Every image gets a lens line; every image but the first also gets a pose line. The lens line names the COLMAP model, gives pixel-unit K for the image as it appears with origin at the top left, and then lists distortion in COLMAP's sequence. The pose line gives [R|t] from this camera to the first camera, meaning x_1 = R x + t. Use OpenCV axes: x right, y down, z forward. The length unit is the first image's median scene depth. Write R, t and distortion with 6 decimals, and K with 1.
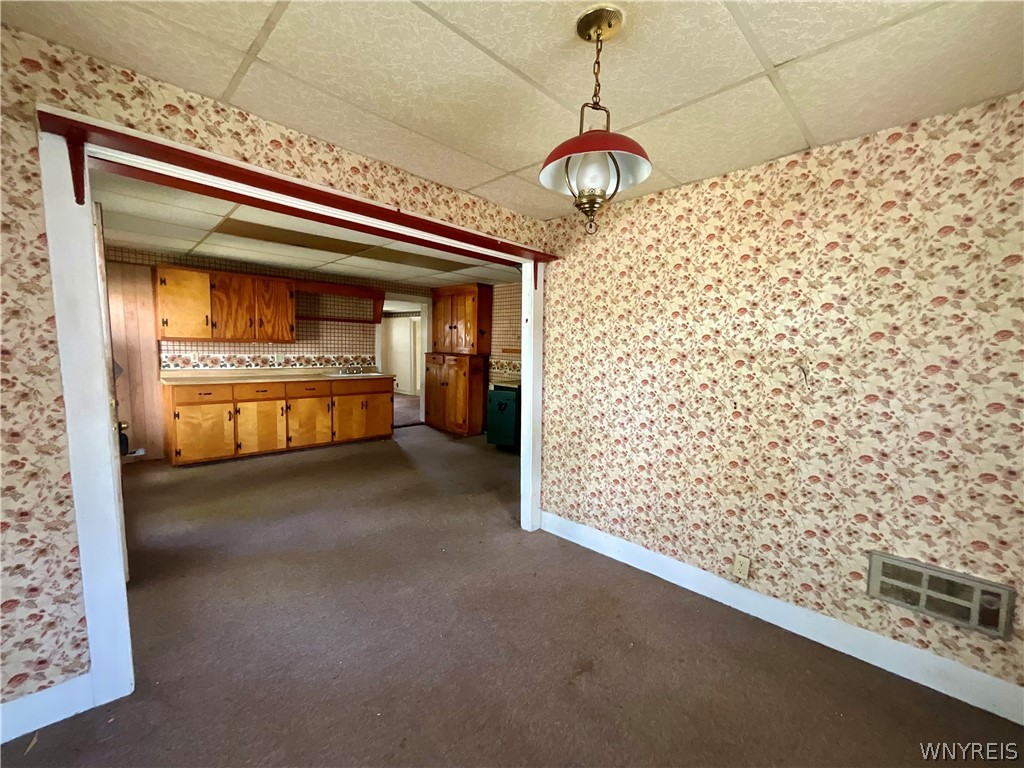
lens RADIAL K [[418.2, 0, 511.3], [0, 418.2, 384.6], [0, 0, 1]] dist [-0.001315, -0.000382]
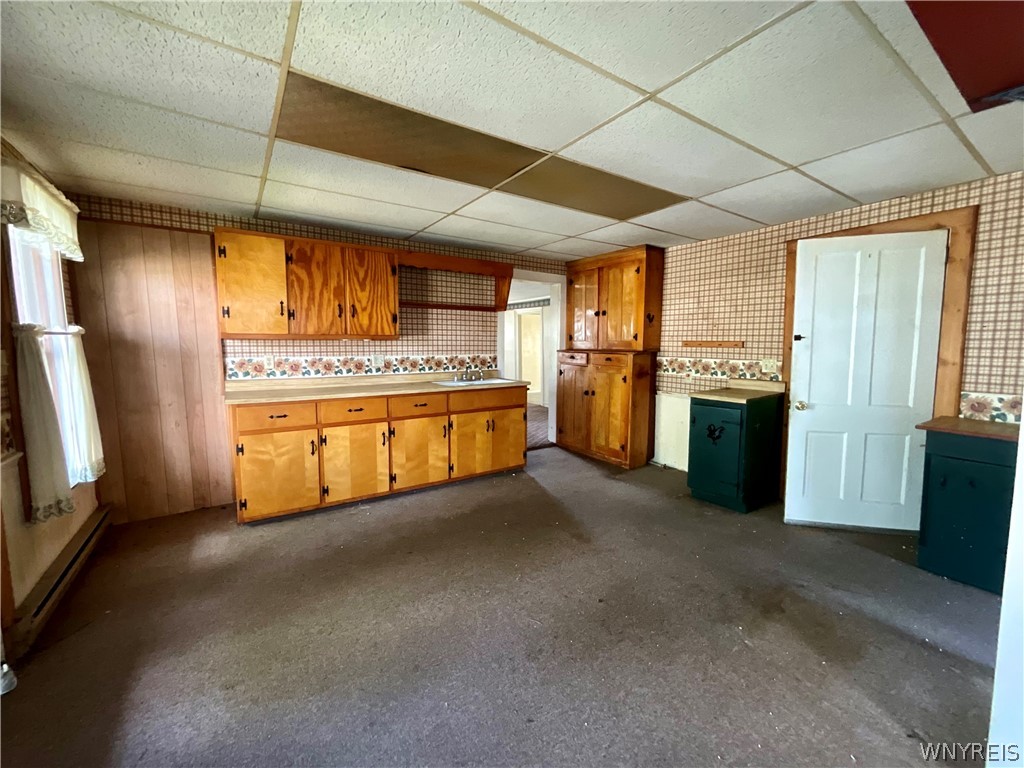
lens RADIAL K [[418.2, 0, 512.8], [0, 418.2, 385.1], [0, 0, 1]] dist [-0.001315, -0.000382]
pose [[0.984269, -0.007270, -0.176527, -0.213849], [0.007930, 0.999964, 0.003030, -0.023751], [0.176498, -0.004383, 0.984291, 0.356451]]
